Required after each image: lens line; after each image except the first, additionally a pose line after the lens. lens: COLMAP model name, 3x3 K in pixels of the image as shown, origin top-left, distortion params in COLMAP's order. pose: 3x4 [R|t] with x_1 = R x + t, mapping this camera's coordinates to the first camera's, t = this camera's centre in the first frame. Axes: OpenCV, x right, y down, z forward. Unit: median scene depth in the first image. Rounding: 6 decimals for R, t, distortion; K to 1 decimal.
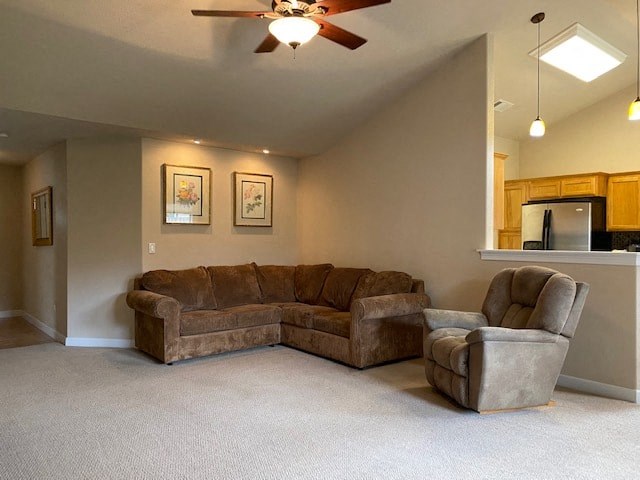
lens RADIAL K [[495.2, 0, 322.2], [0, 495.2, 239.6], [0, 0, 1]] dist [0.090638, -0.092551]
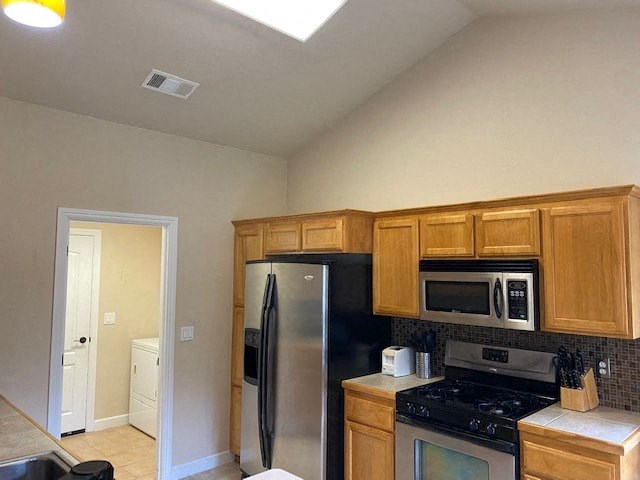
lens RADIAL K [[488.4, 0, 334.5], [0, 488.4, 238.8], [0, 0, 1]] dist [0.066095, -0.080872]
pose [[0.996876, 0.006378, 0.078721, 0.863655], [-0.001583, 0.998147, -0.060832, -0.121173], [-0.078963, 0.060518, 0.995039, 0.828403]]
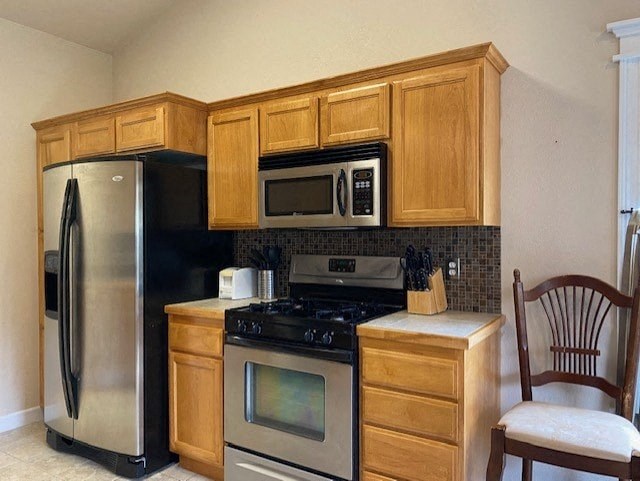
lens RADIAL K [[495.2, 0, 322.2], [0, 495.2, 240.1], [0, 0, 1]] dist [0.090638, -0.092551]
pose [[0.956765, -0.009754, 0.290698, 0.959699], [0.003539, 0.999754, 0.021899, -0.029032], [-0.290840, -0.019924, 0.956564, 0.953262]]
